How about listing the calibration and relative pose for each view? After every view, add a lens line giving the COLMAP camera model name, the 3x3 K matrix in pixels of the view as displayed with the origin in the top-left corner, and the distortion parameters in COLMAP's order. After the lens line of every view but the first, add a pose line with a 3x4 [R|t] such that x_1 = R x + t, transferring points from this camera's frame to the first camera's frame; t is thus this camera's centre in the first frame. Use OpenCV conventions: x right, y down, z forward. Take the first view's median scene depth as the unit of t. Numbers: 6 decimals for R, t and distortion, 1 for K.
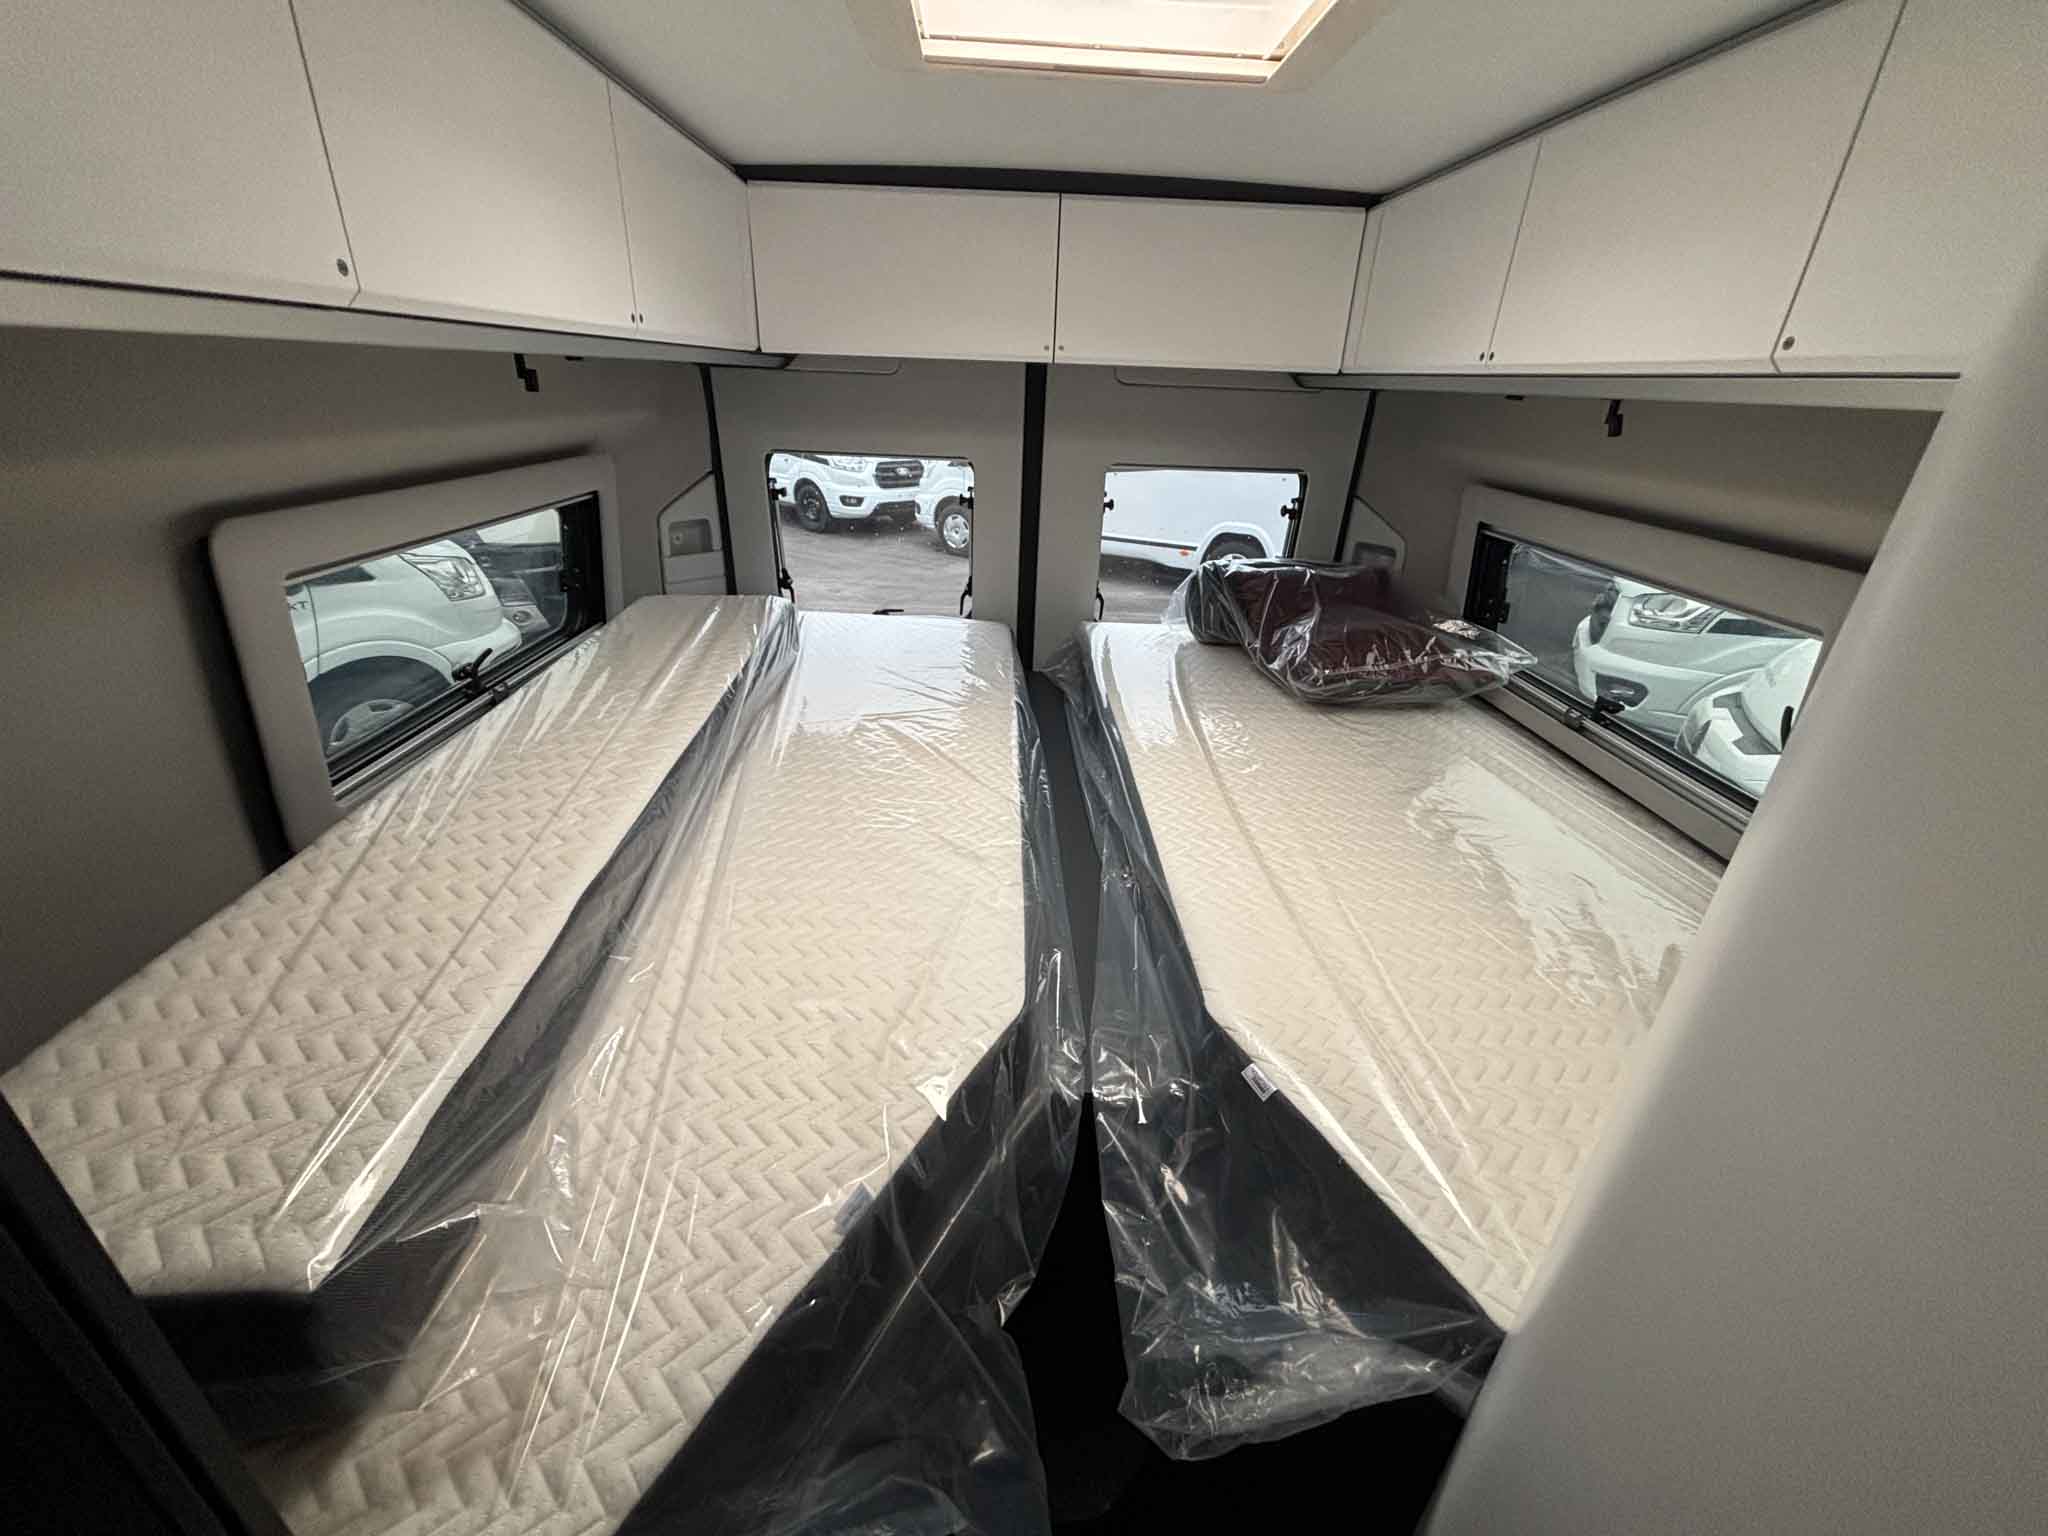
lens RADIAL K [[823.2, 0, 1011.4], [0, 823.2, 782.8], [0, 0, 1]] dist [0.004870, -0.002327]
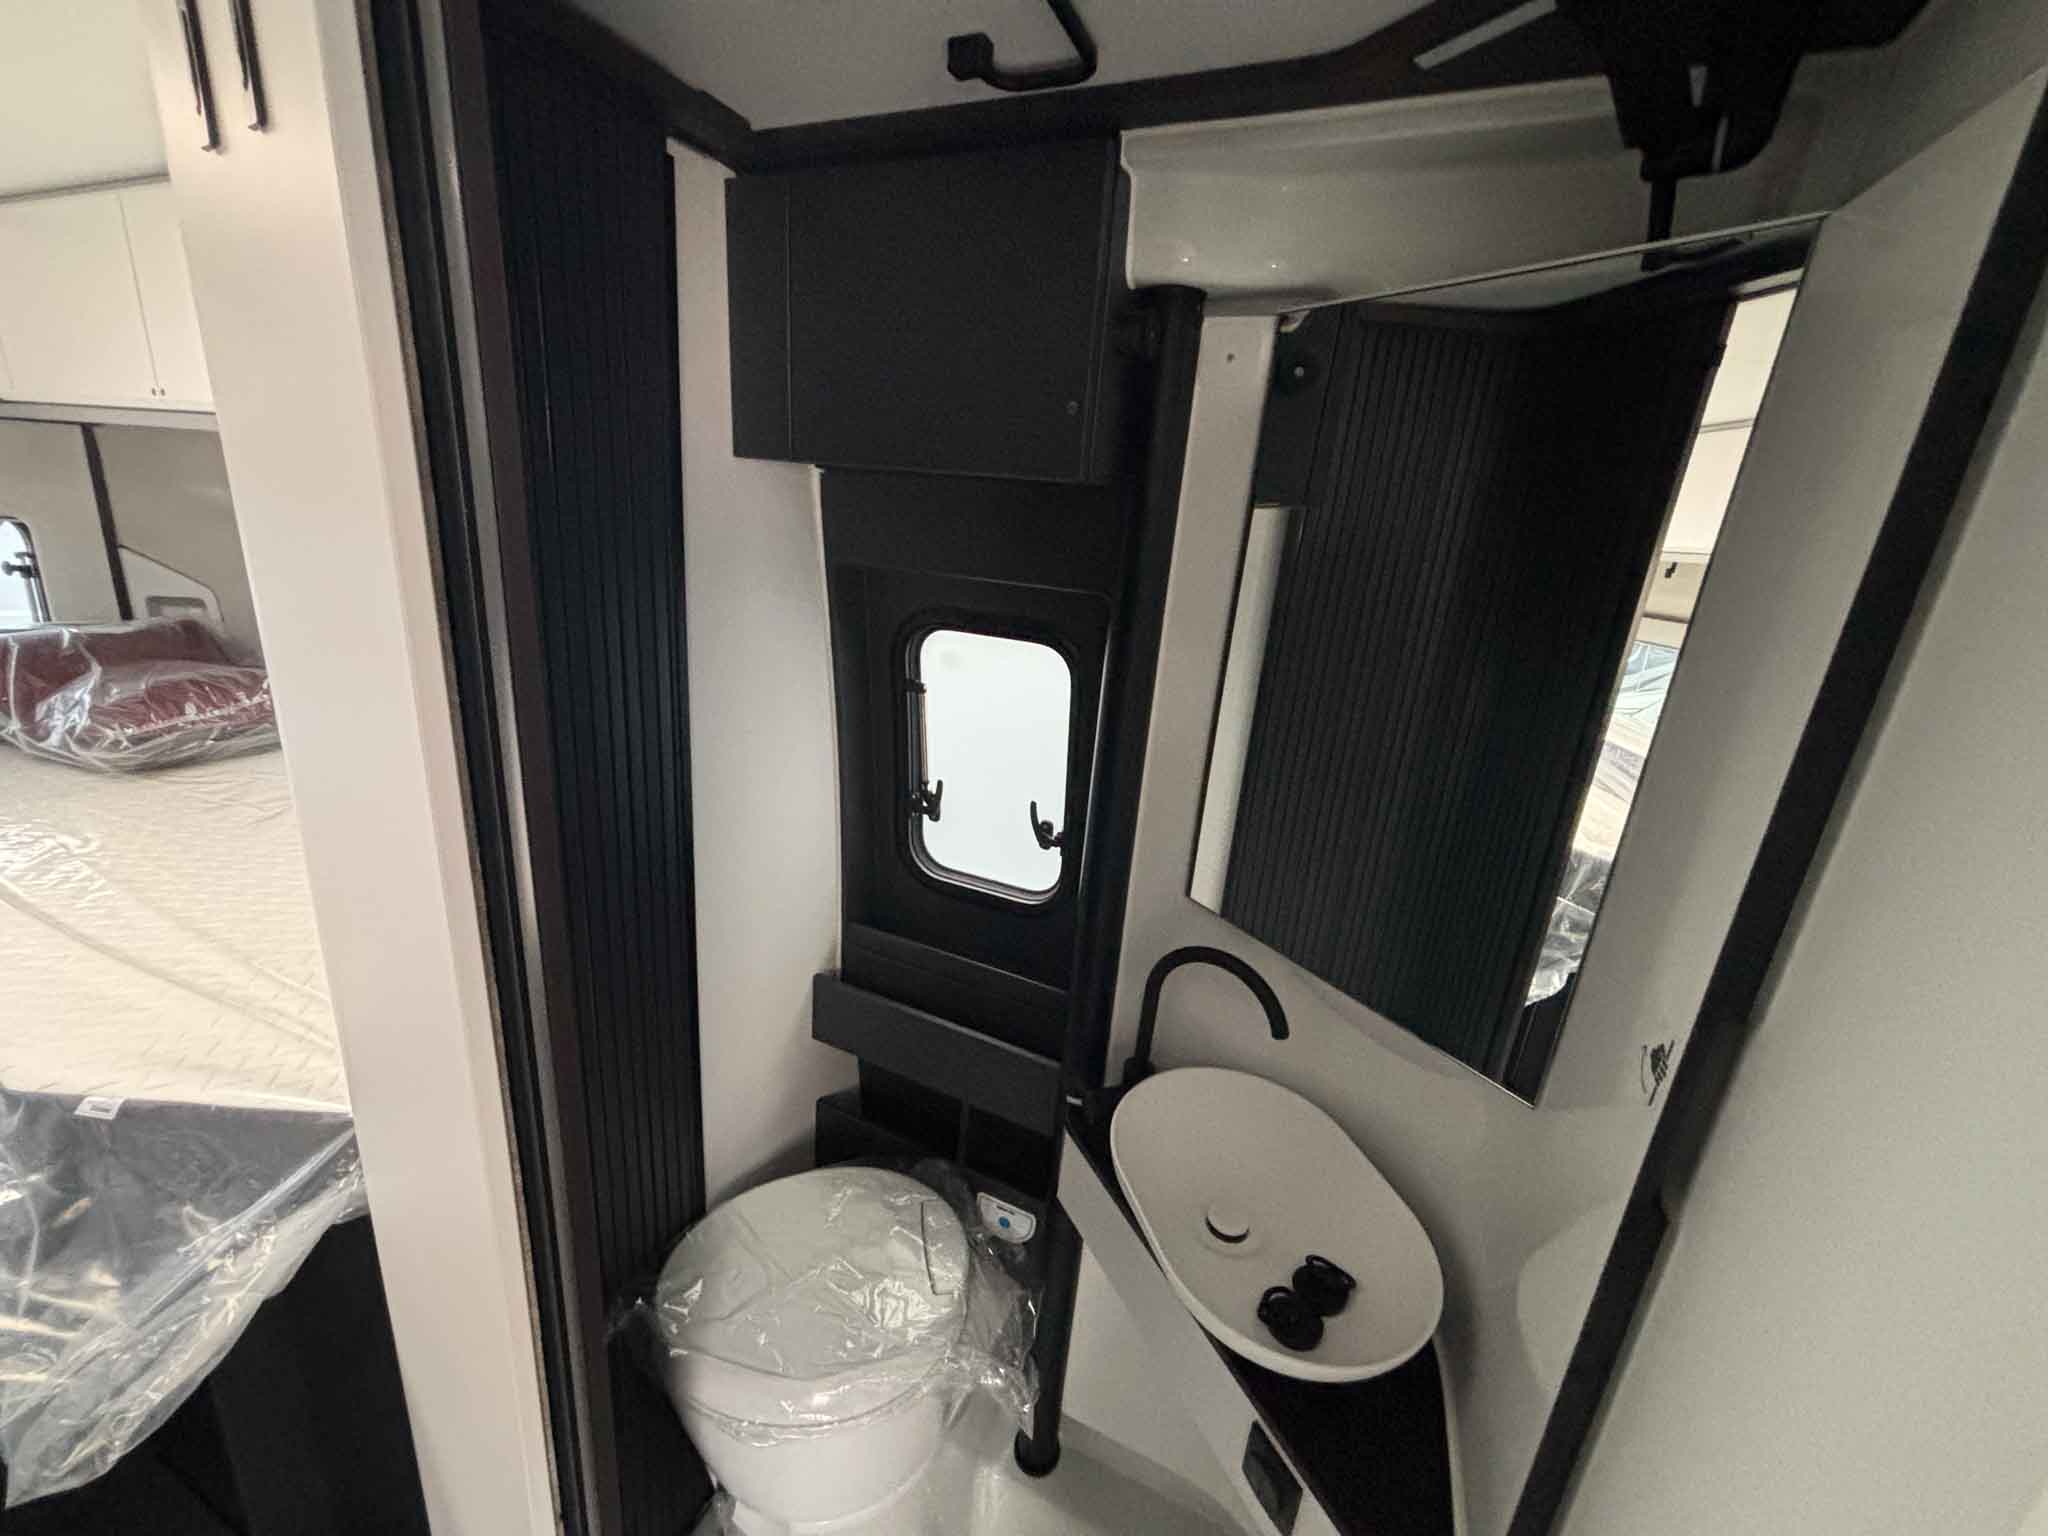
lens RADIAL K [[823.2, 0, 1018.0], [0, 823.2, 774.9], [0, 0, 1]] dist [0.004870, -0.002327]
pose [[0.430321, -0.279553, 0.858297, 0.022252], [0.342123, 0.930407, 0.131511, 0.109673], [-0.835329, 0.237052, 0.496016, -0.201996]]
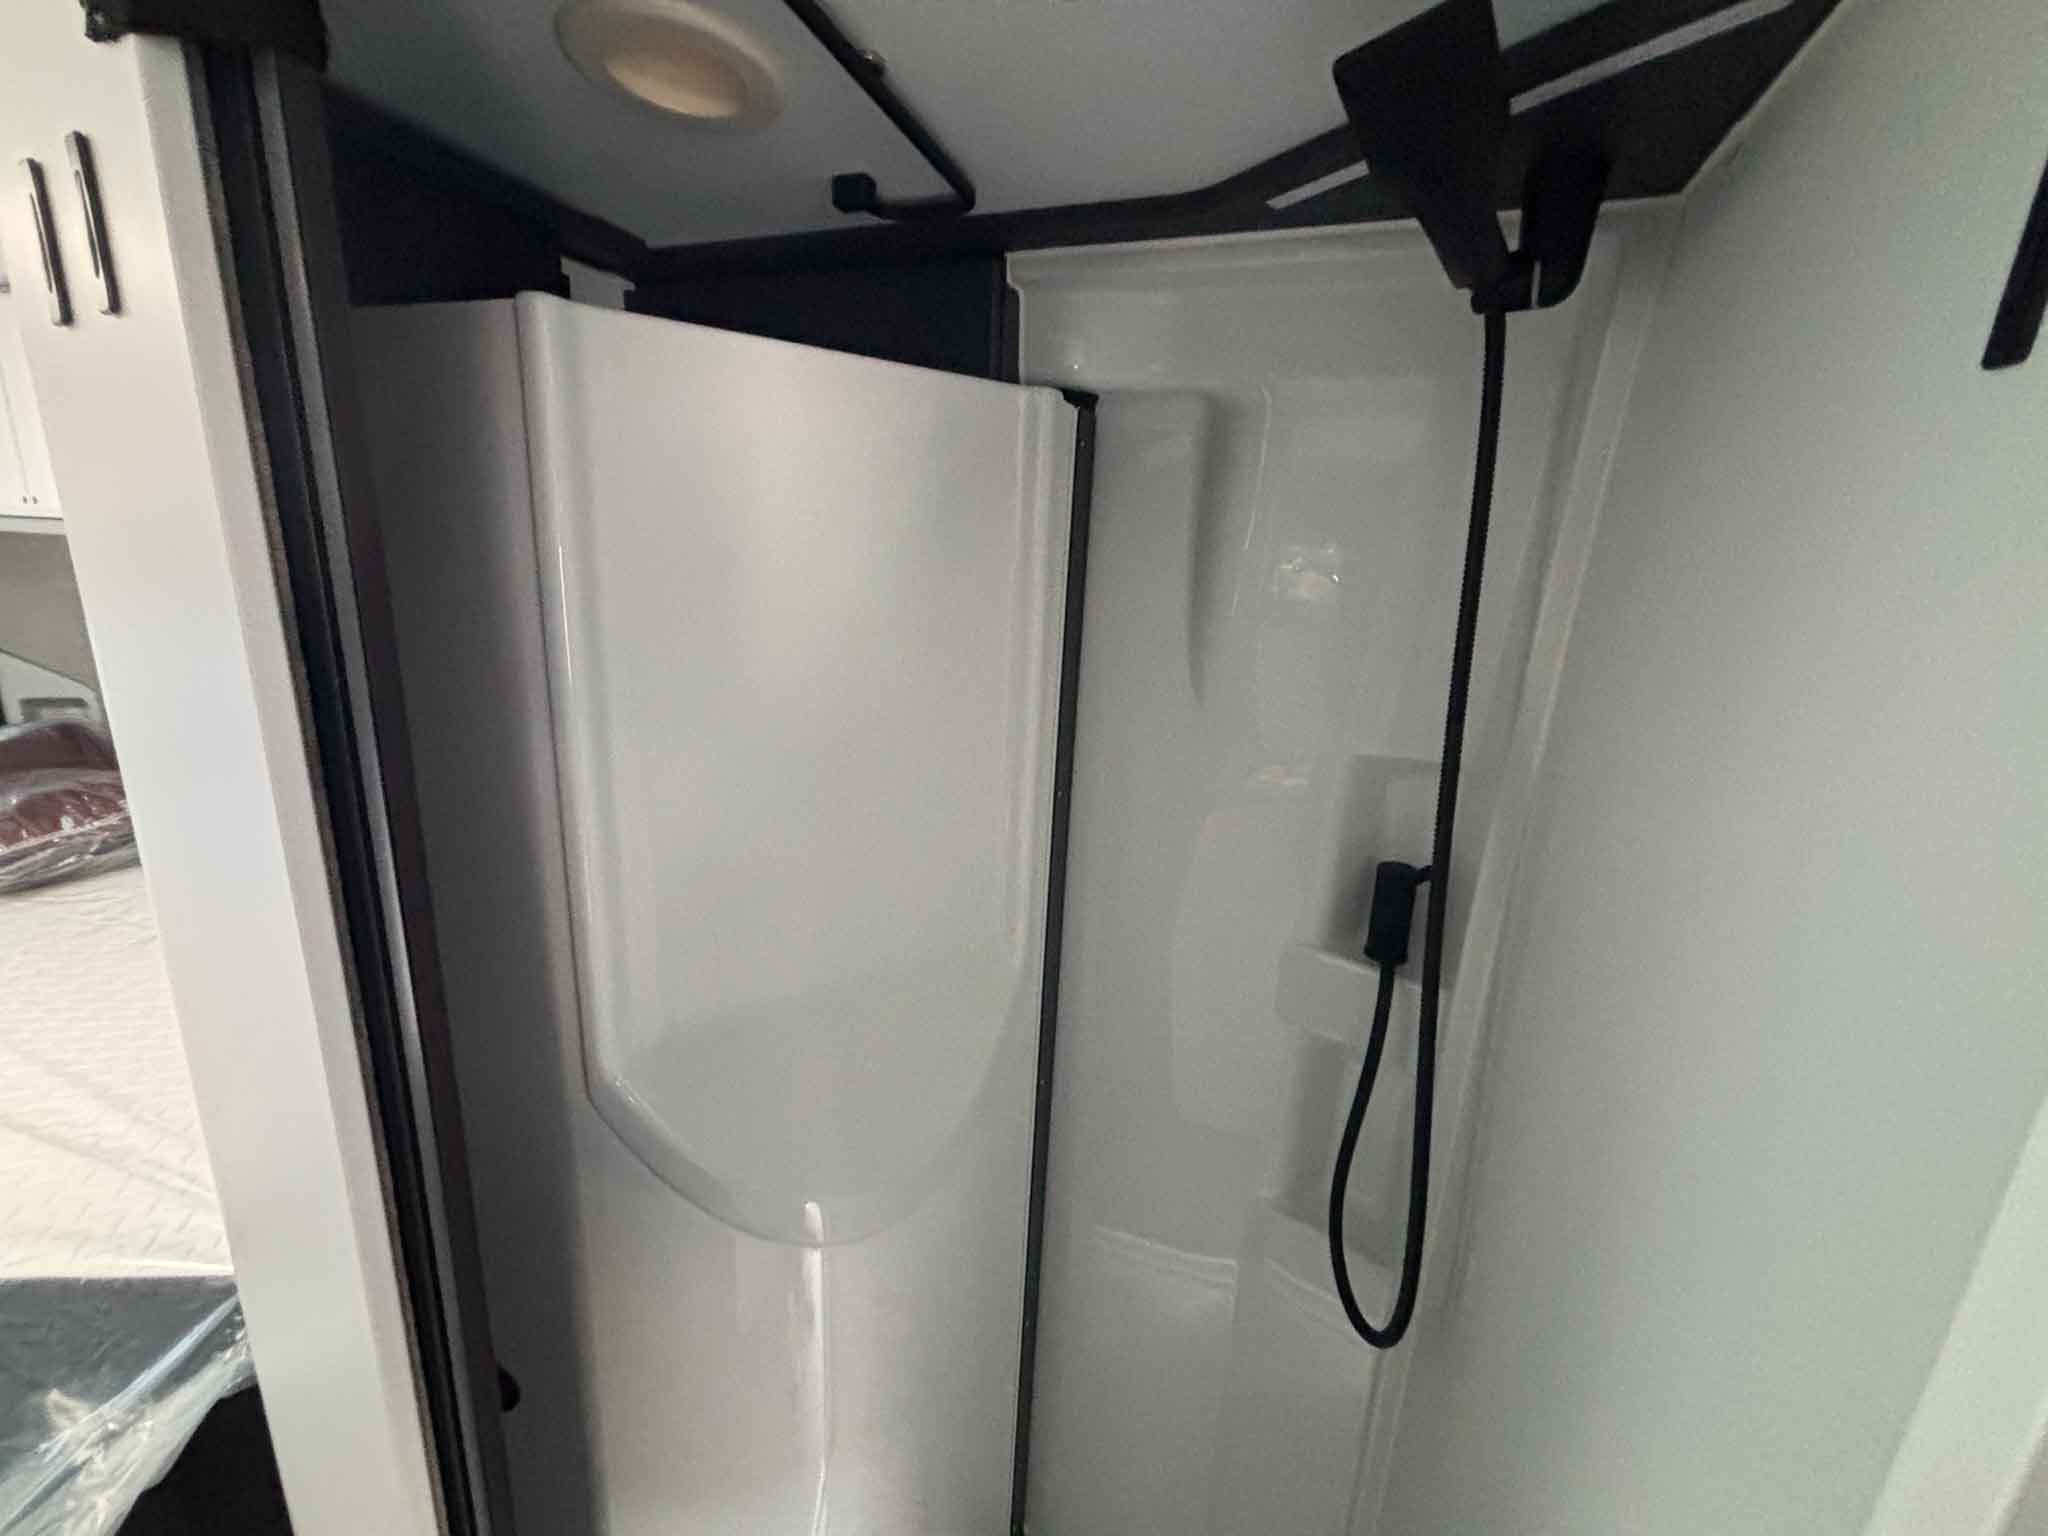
lens RADIAL K [[823.2, 0, 1016.2], [0, 823.2, 776.9], [0, 0, 1]] dist [0.004870, -0.002327]
pose [[0.362193, -0.258007, 0.895683, 0.032283], [0.380385, 0.918183, 0.110669, 0.086792], [-0.850954, 0.300621, 0.430702, -0.228358]]
